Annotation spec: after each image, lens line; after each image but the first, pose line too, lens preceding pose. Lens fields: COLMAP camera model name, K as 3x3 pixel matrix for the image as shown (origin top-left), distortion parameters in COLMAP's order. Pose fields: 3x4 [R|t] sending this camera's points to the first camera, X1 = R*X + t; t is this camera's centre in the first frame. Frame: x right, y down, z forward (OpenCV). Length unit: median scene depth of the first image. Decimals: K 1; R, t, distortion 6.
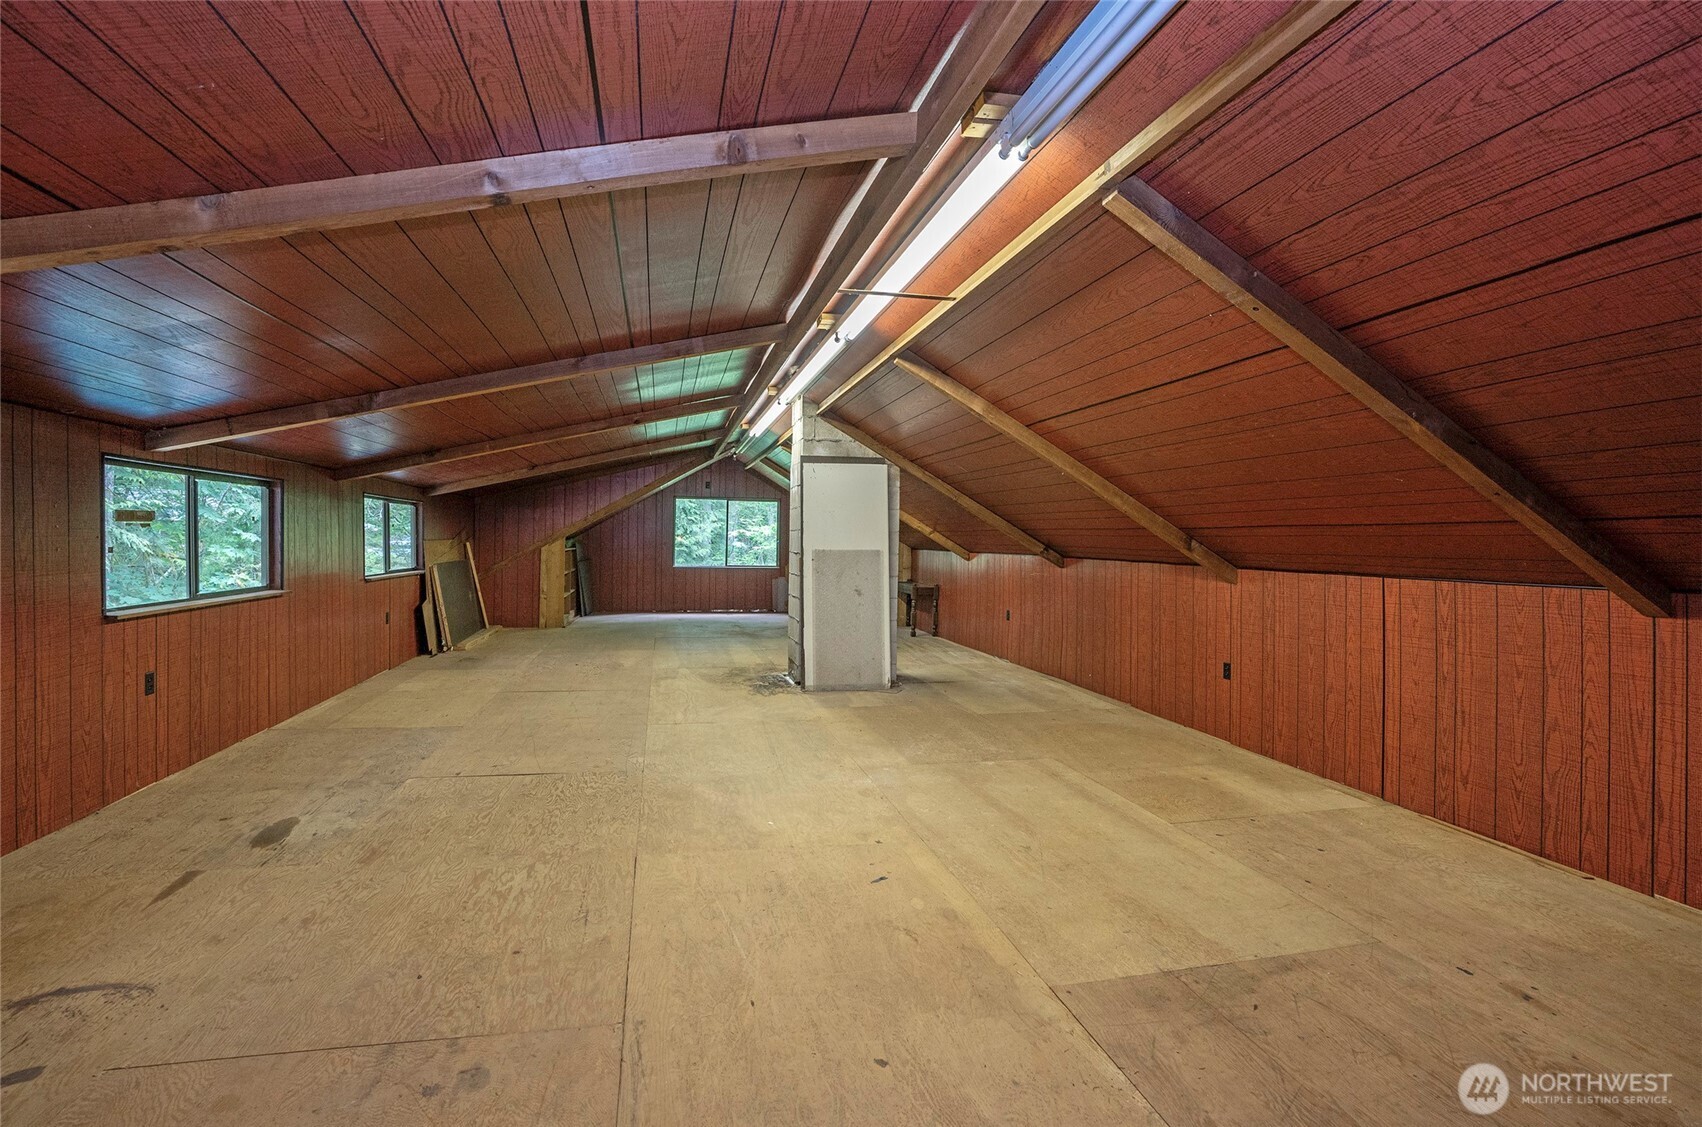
lens RADIAL K [[829.9, 0, 850.9], [0, 829.9, 552.7], [0, 0, 1]] dist [-0.058378, 0.023657]
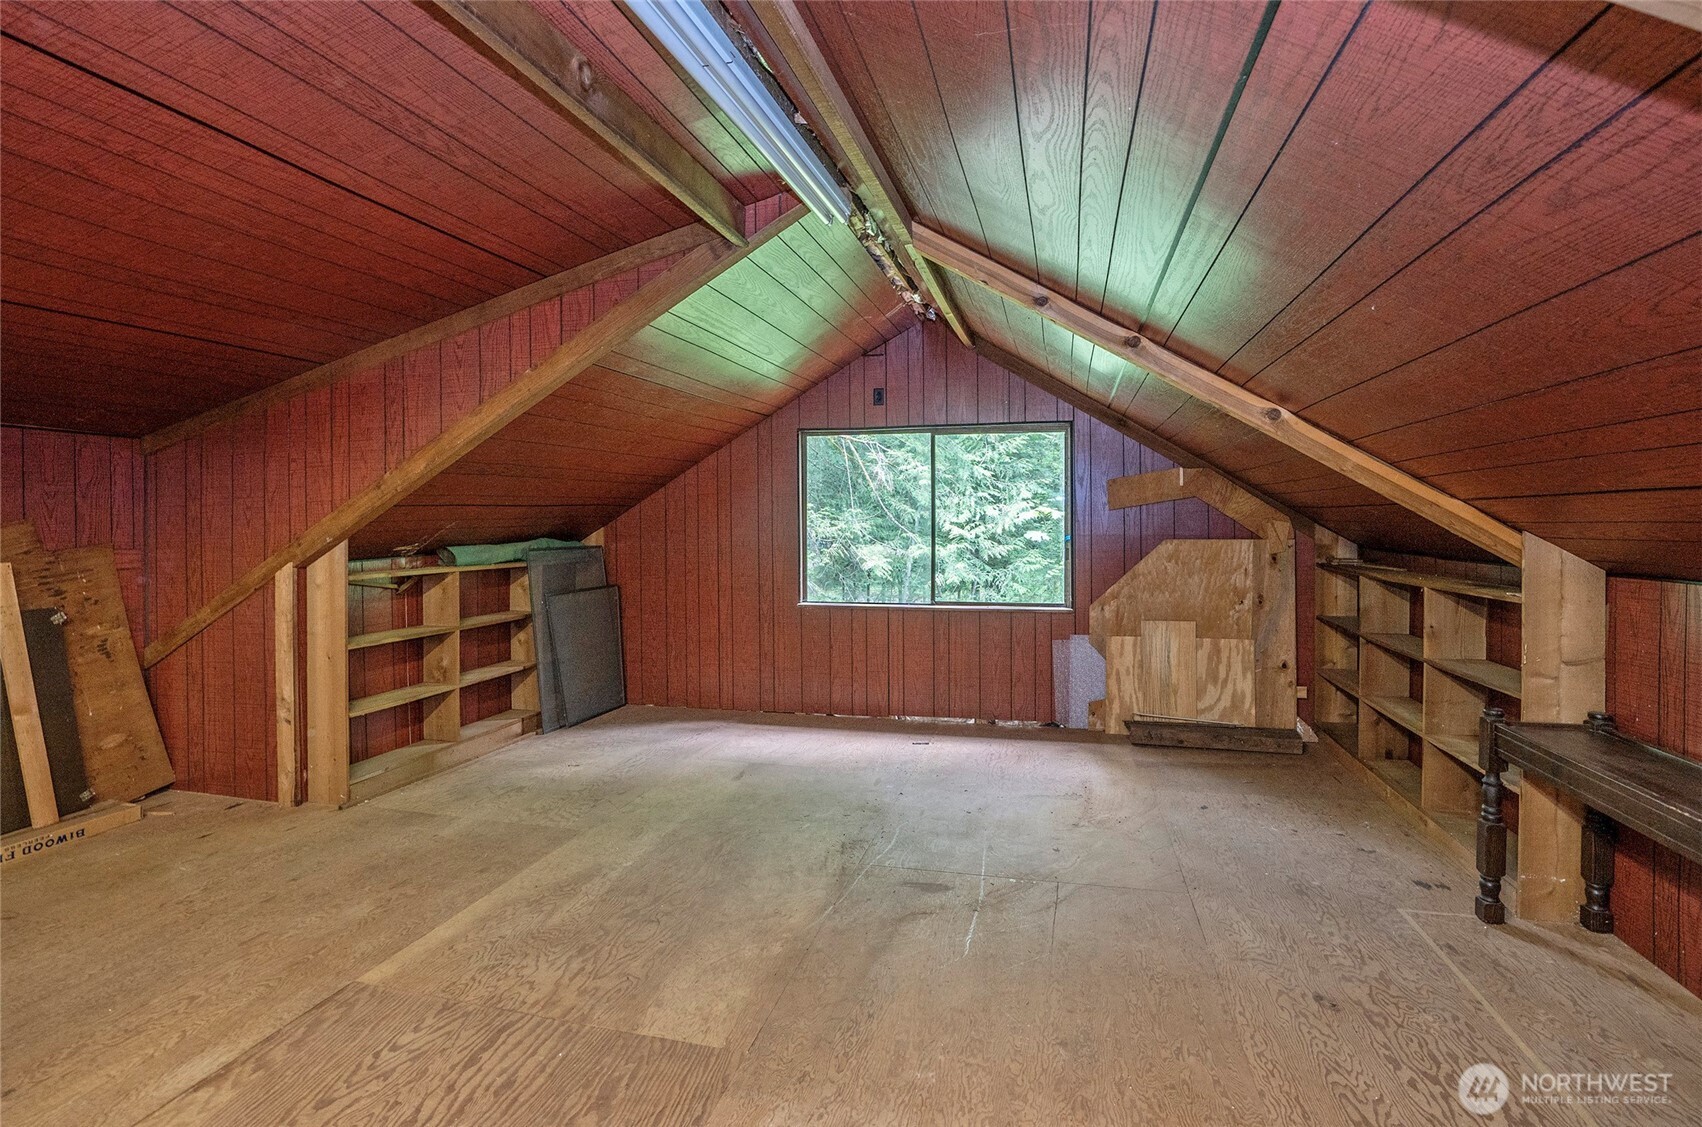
lens RADIAL K [[829.9, 0, 852.1], [0, 829.9, 550.0], [0, 0, 1]] dist [-0.058378, 0.023657]
pose [[0.890132, 0.010409, -0.455584, -0.007772], [-0.003720, 0.999872, 0.015577, -0.016320], [0.455687, -0.012171, 0.890057, 0.642392]]
